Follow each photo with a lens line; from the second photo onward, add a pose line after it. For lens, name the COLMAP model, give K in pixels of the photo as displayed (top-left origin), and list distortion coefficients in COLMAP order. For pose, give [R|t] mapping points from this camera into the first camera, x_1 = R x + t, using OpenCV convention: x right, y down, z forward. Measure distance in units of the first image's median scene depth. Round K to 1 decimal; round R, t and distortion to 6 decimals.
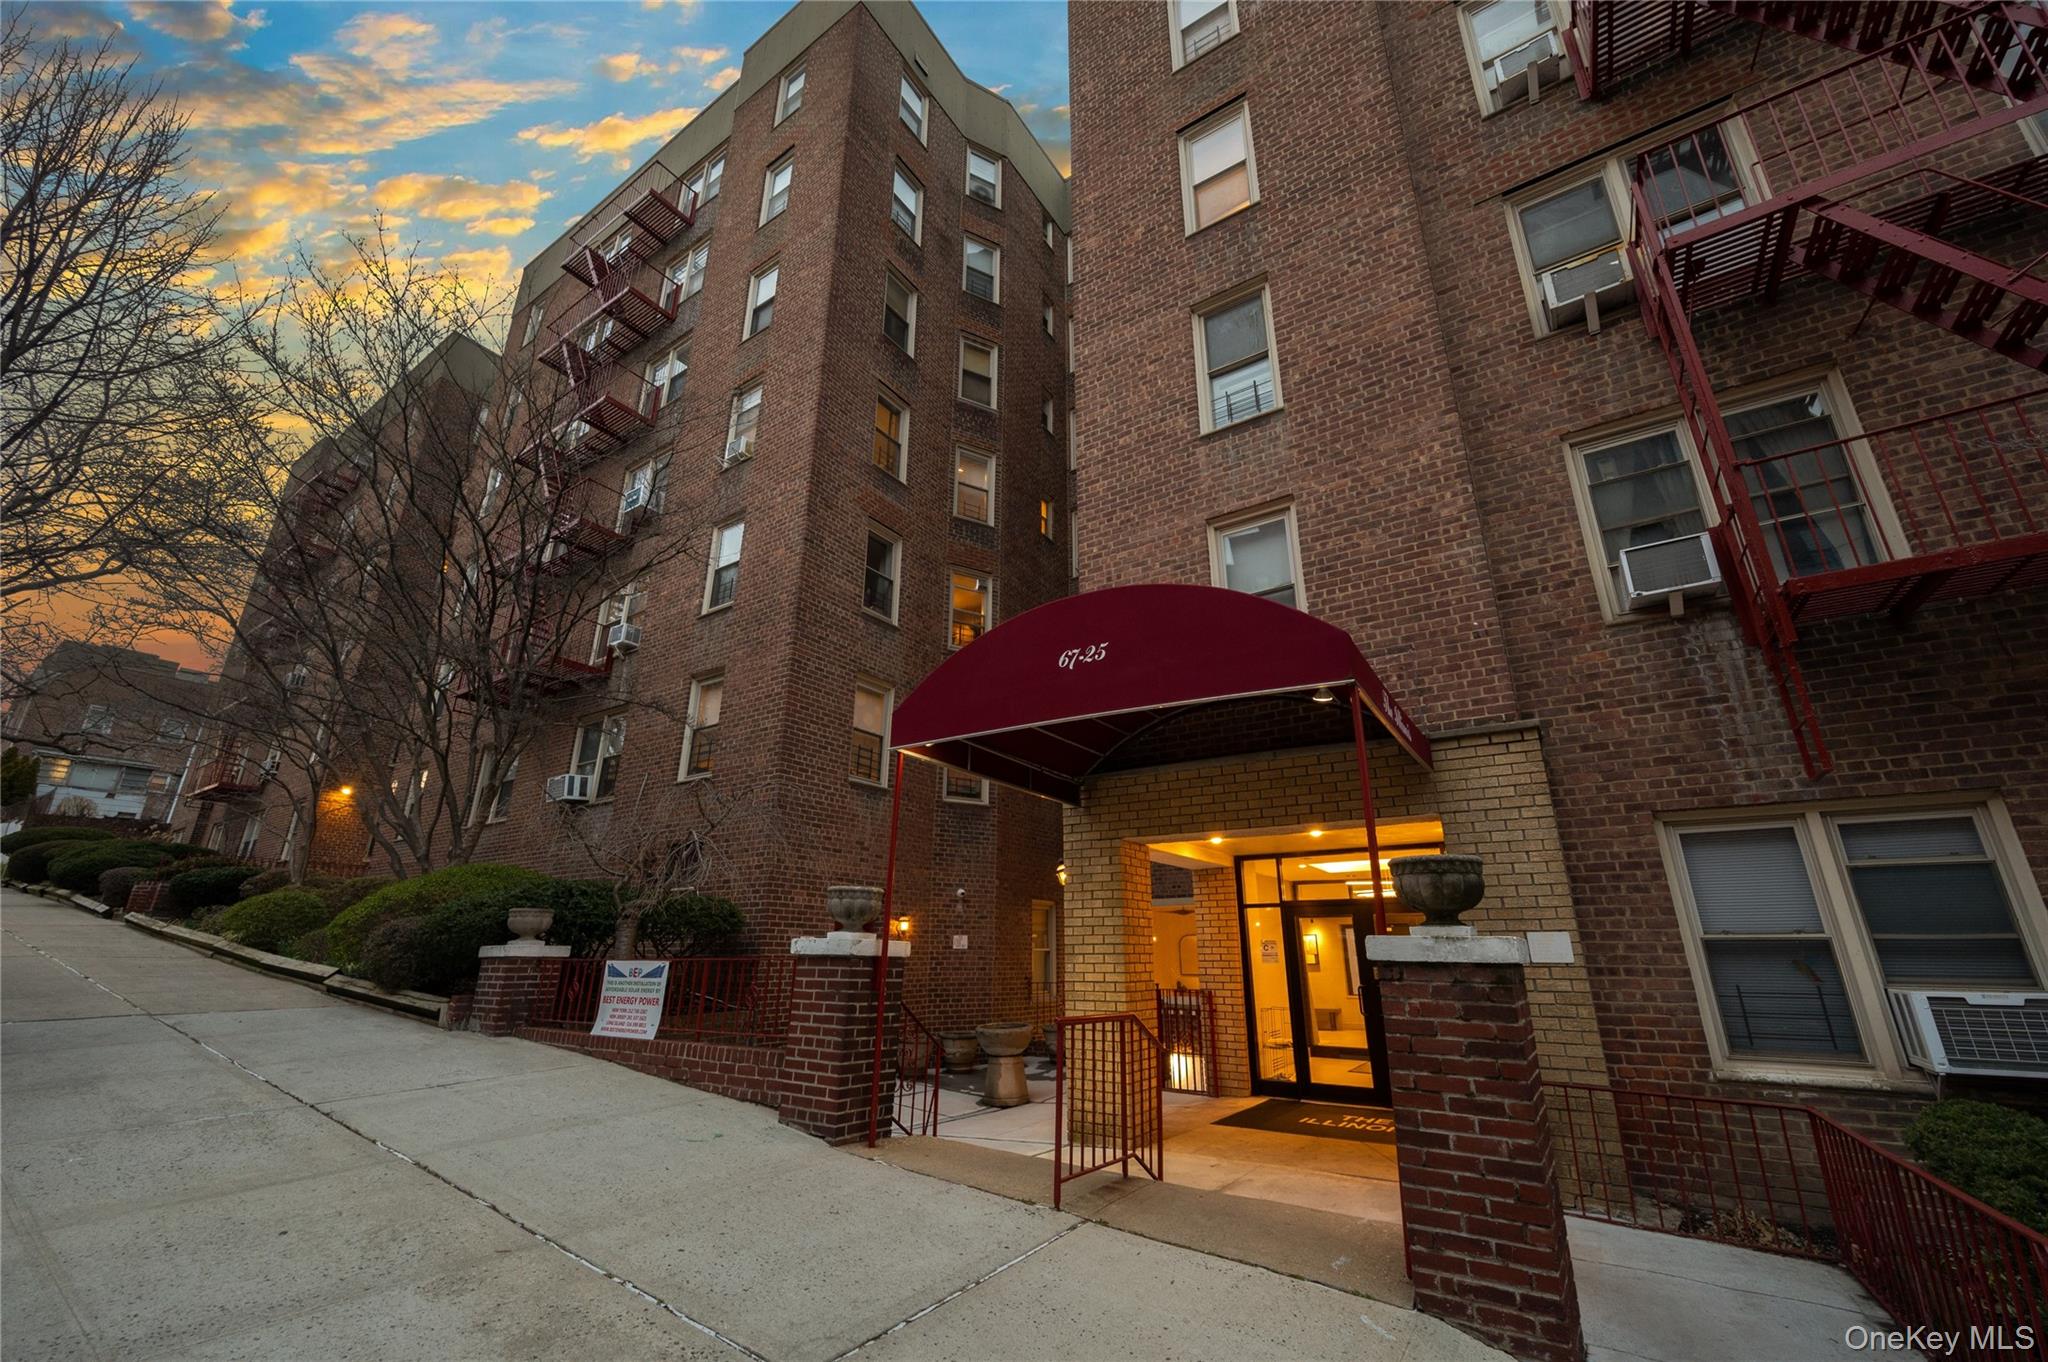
lens RADIAL K [[794.7, 0, 1022.4], [0, 794.7, 641.7], [0, 0, 1]] dist [-0.001563, 0.000209]
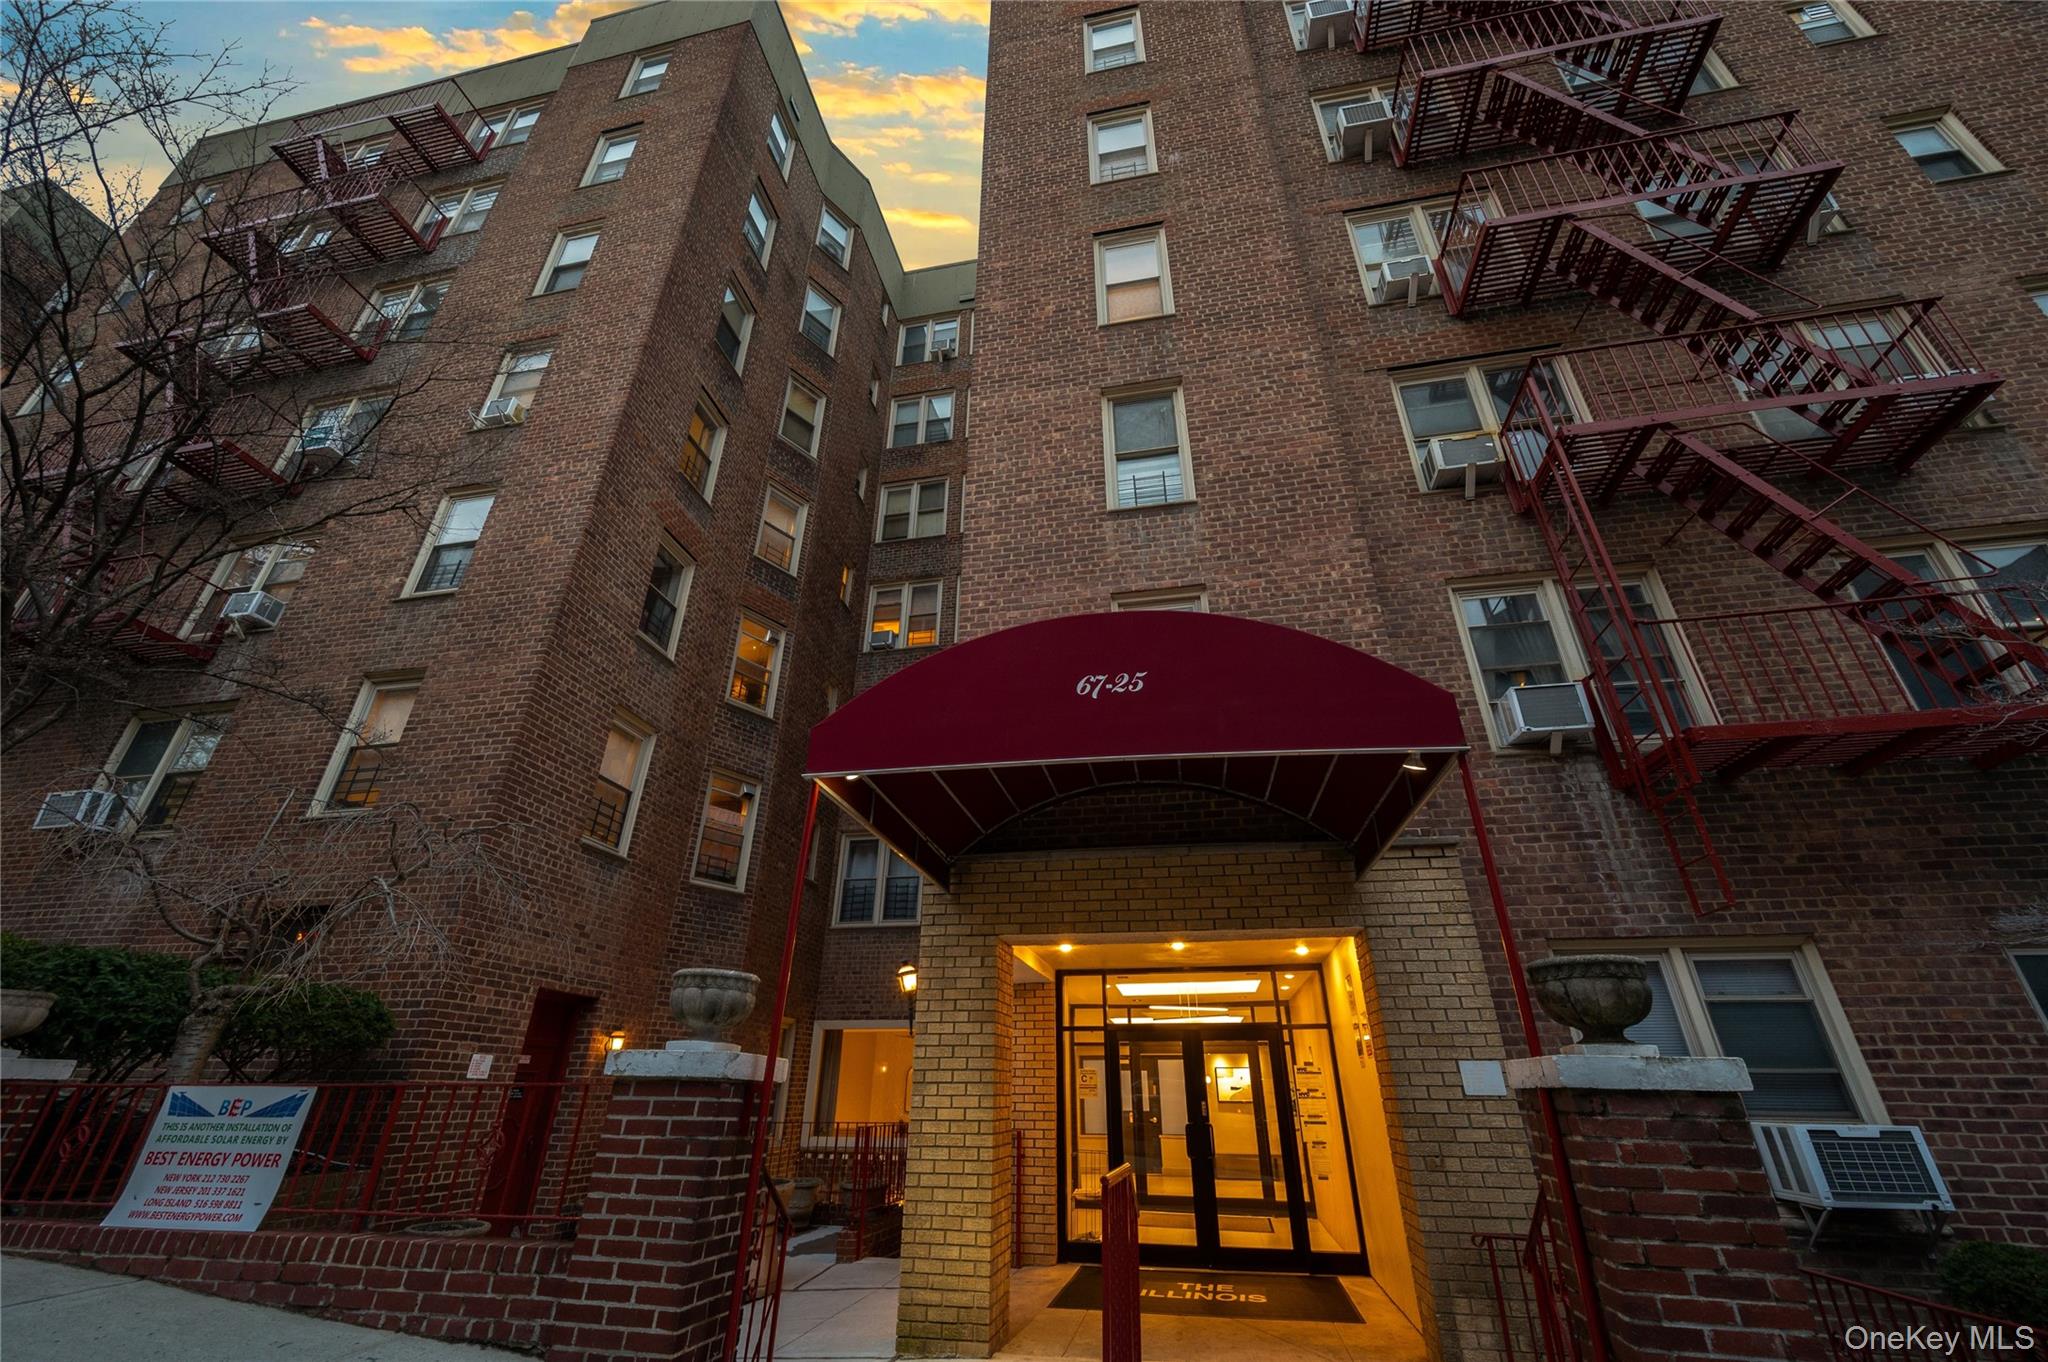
lens RADIAL K [[794.7, 0, 1022.4], [0, 794.7, 641.7], [0, 0, 1]] dist [-0.001563, 0.000209]
pose [[0.924036, 0.192855, 0.330099, -0.189318], [-0.145539, 0.975876, -0.162738, 0.080599], [-0.353520, 0.102334, 0.929812, 0.188852]]
